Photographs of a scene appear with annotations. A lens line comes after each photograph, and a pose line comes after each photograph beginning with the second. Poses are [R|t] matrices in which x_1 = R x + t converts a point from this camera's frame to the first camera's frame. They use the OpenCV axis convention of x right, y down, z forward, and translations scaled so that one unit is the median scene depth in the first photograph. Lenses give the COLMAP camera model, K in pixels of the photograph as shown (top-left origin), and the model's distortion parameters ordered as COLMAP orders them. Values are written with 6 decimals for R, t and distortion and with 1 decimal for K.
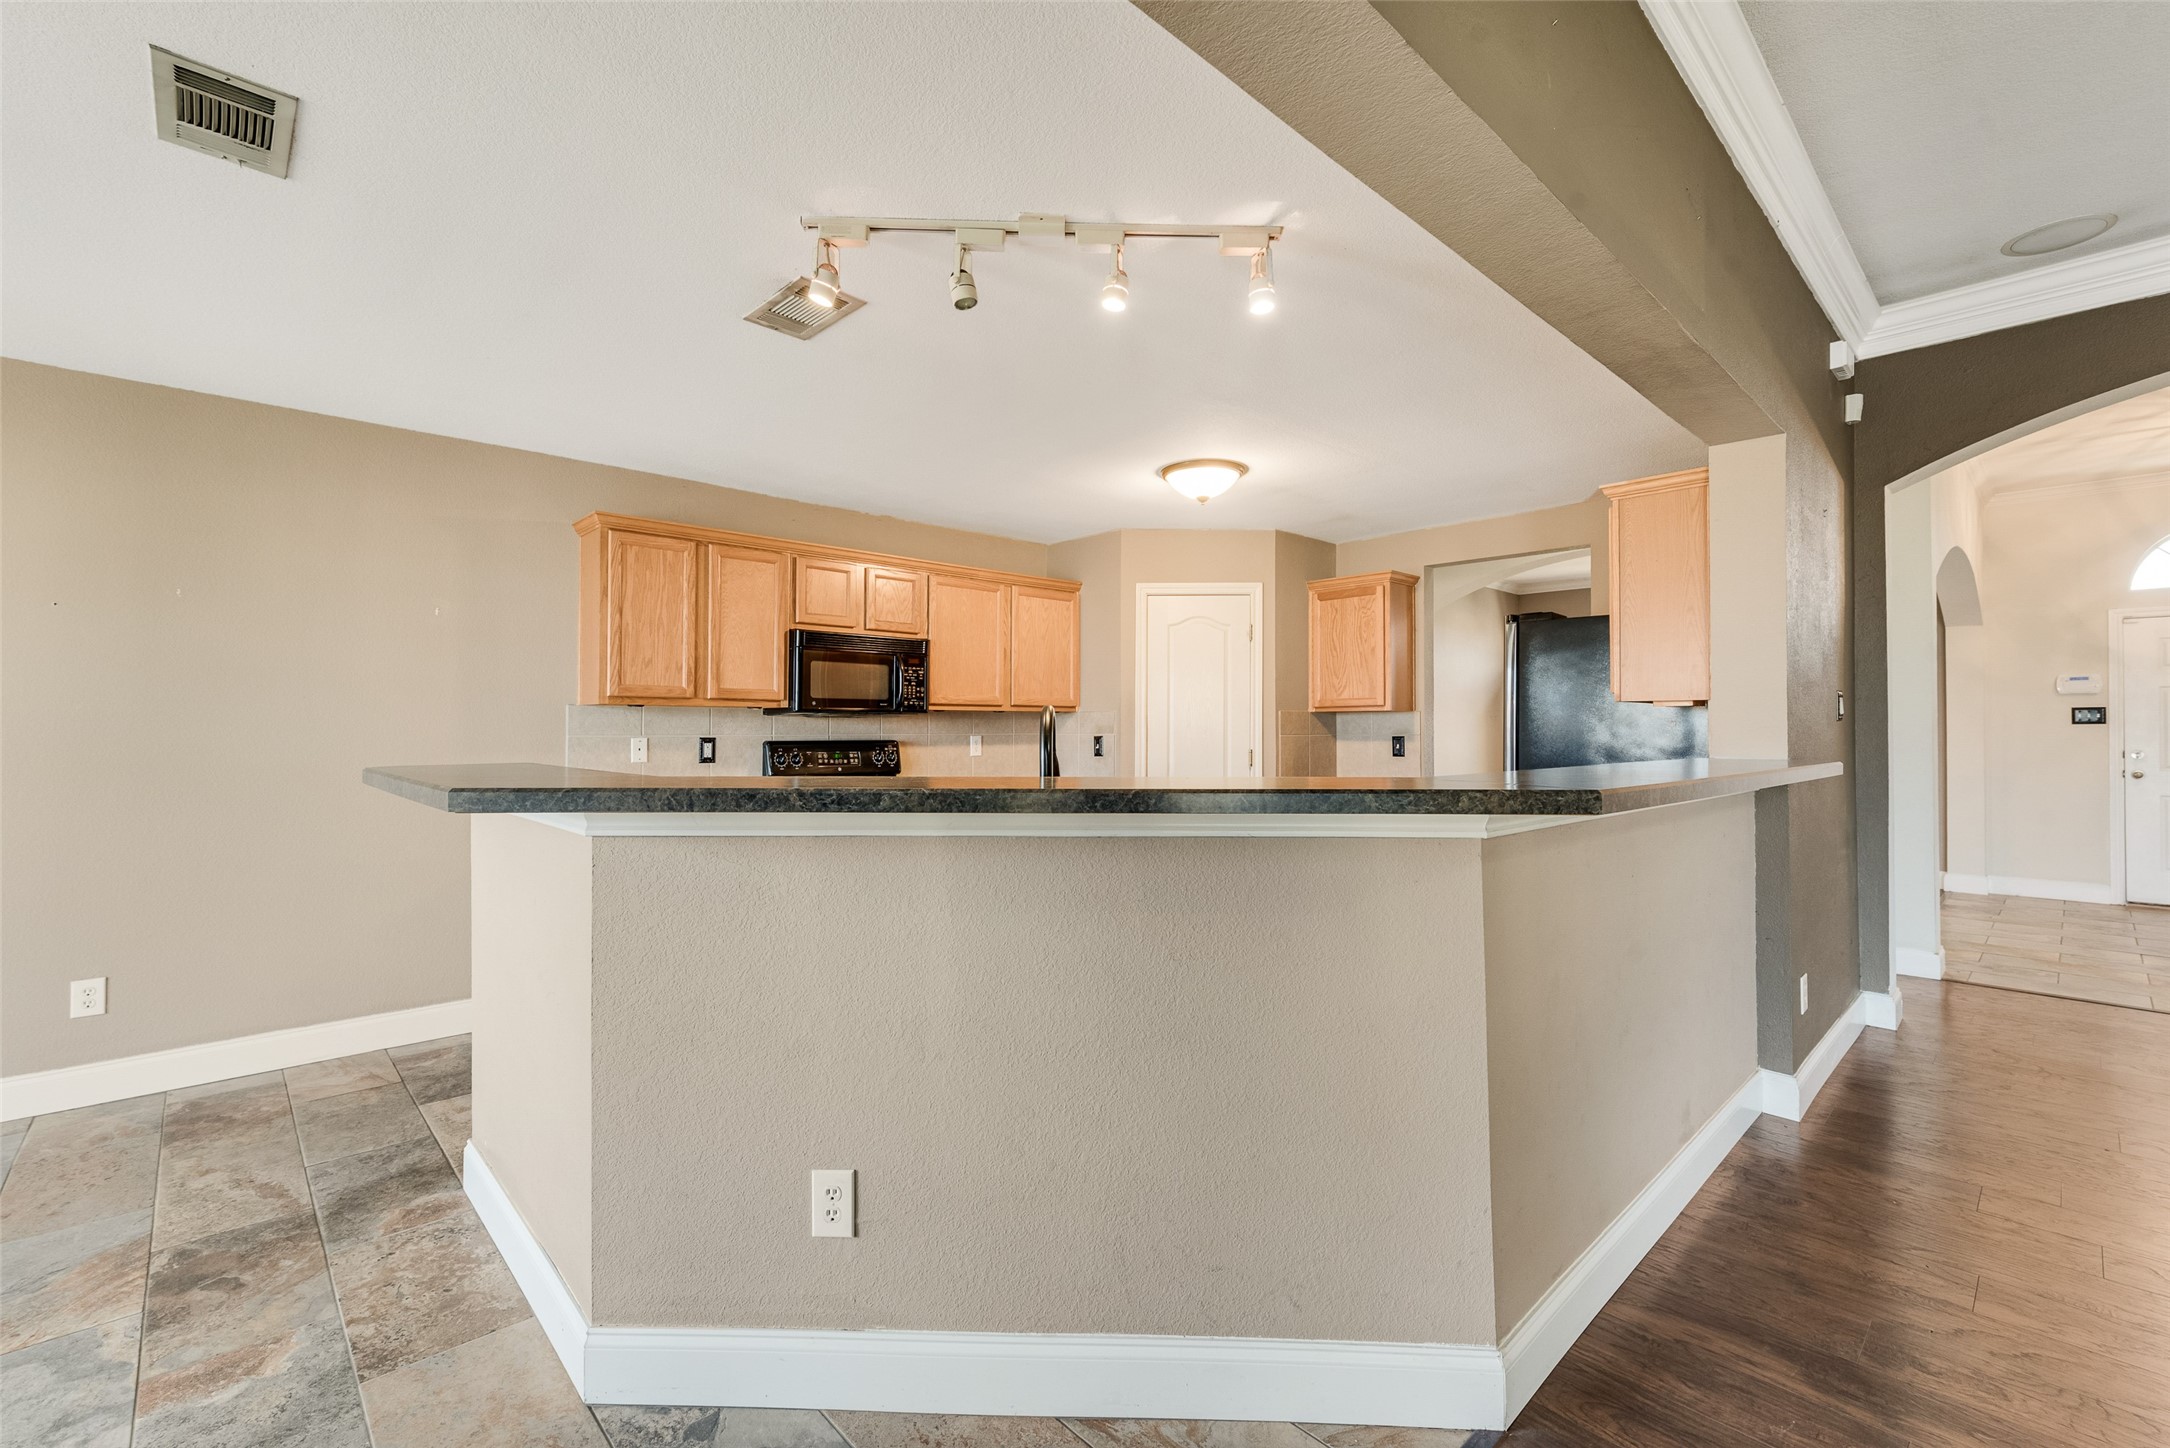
lens RADIAL K [[917.8, 0, 1082.0], [0, 917.8, 721.9], [0, 0, 1]] dist [0.001419, 0.000028]
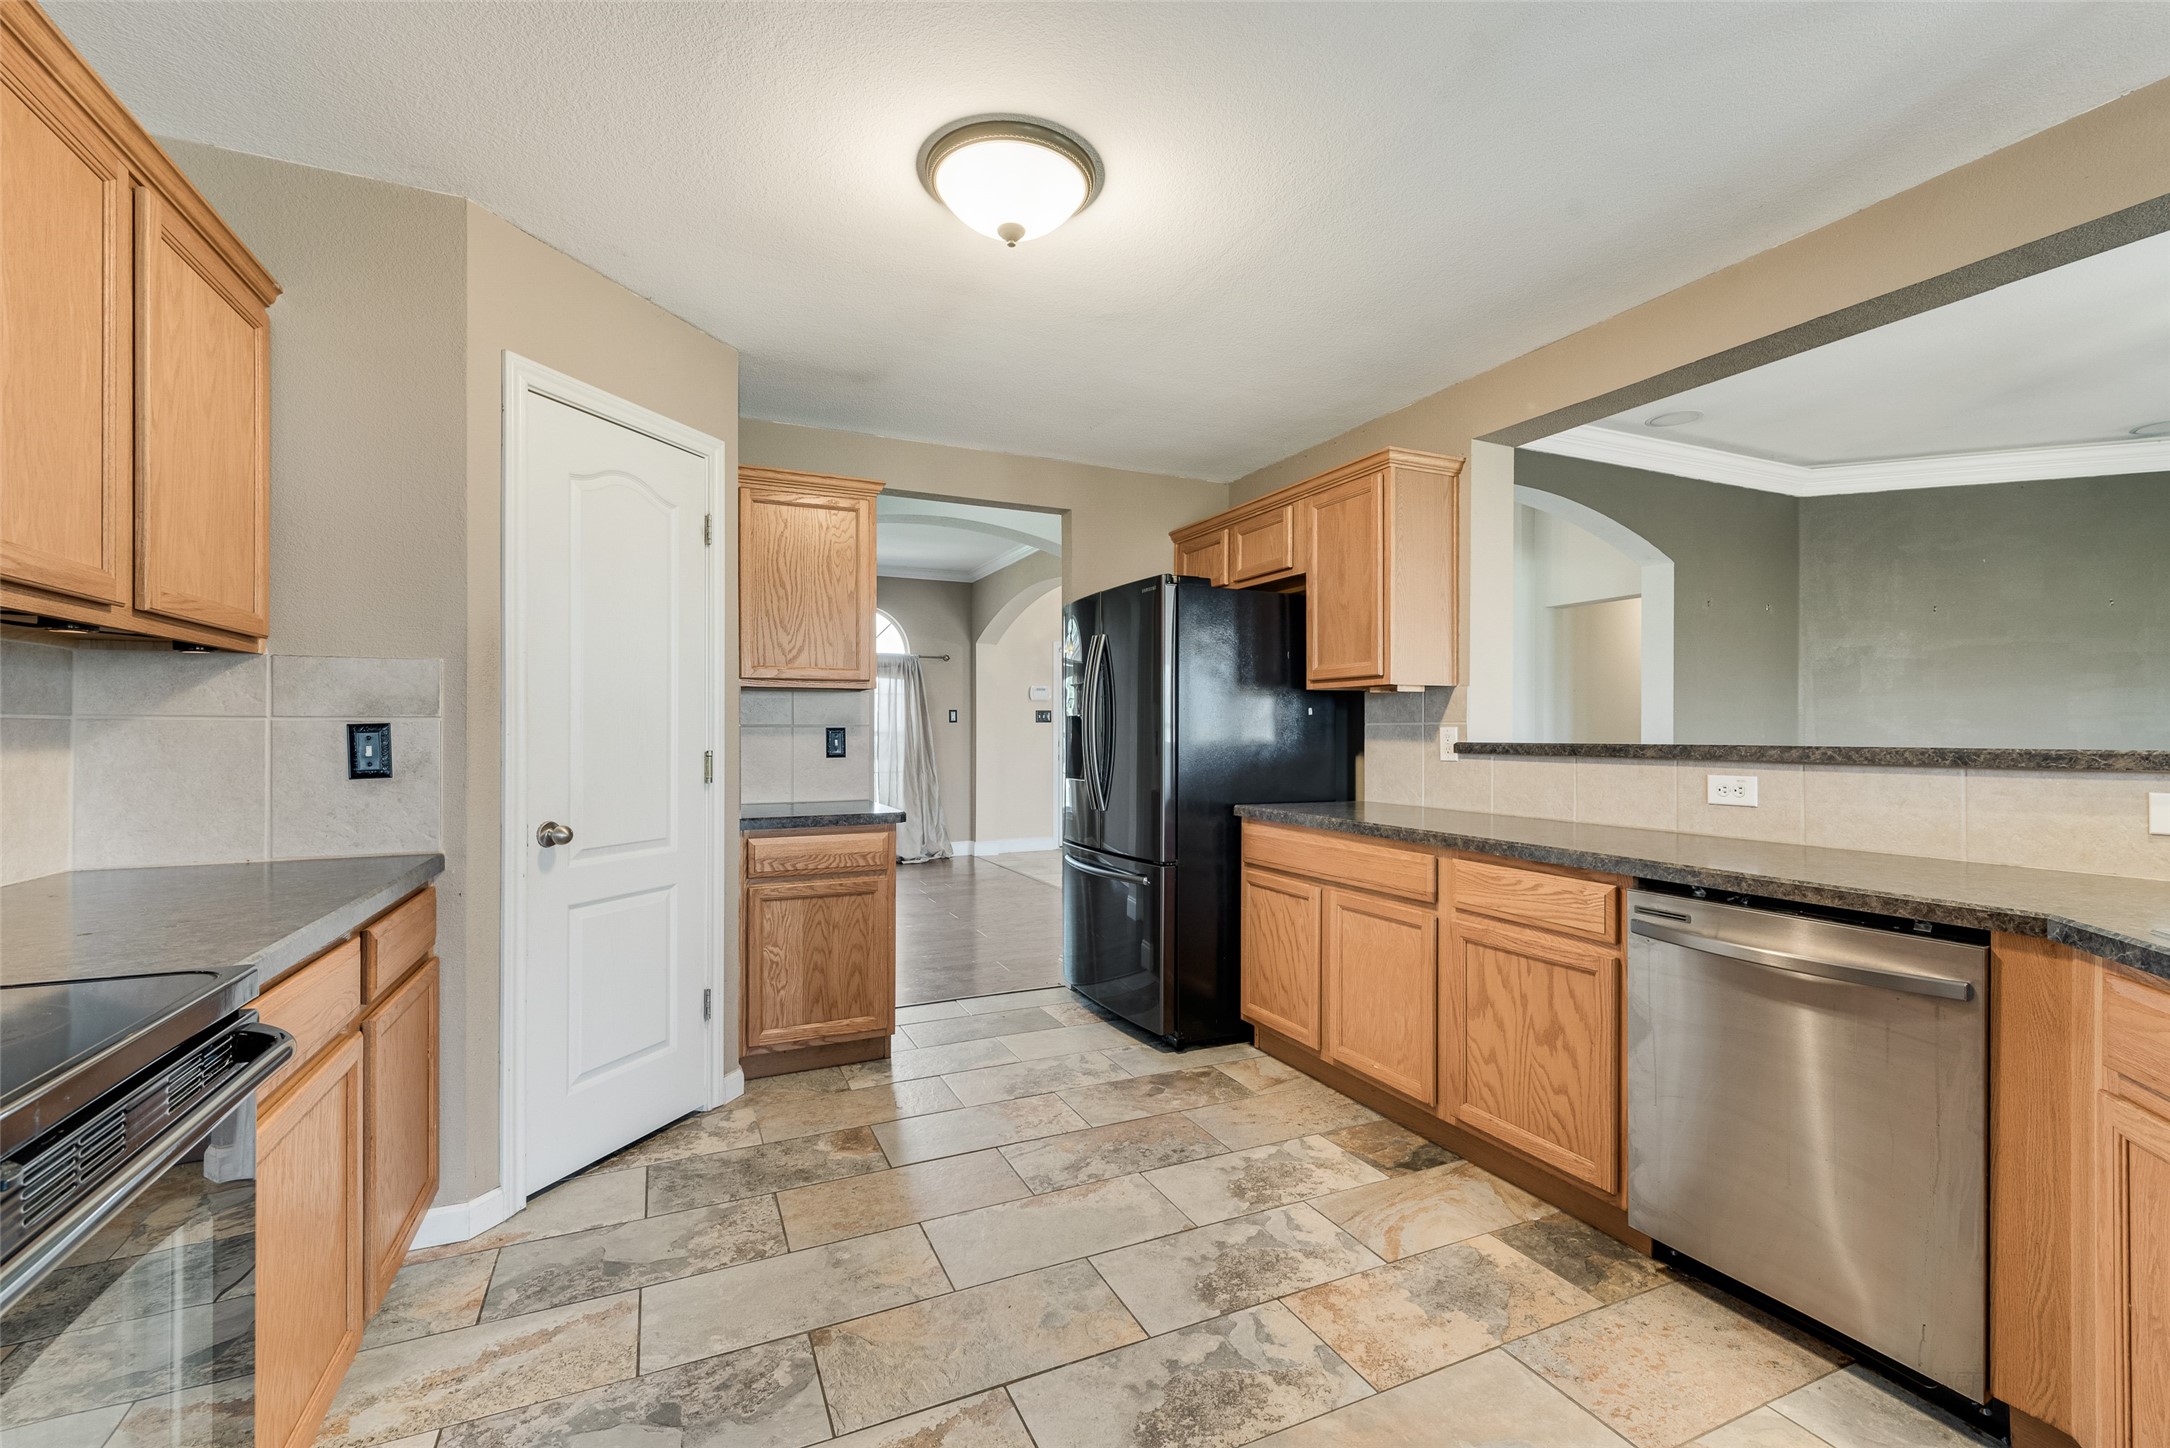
lens RADIAL K [[917.8, 0, 1085.1], [0, 917.8, 729.8], [0, 0, 1]] dist [0.001419, 0.000028]
pose [[0.317939, 0.001969, 0.948109, -0.241855], [-0.007847, 0.999969, 0.000554, 0.015302], [-0.948079, -0.007616, 0.317945, 0.613301]]
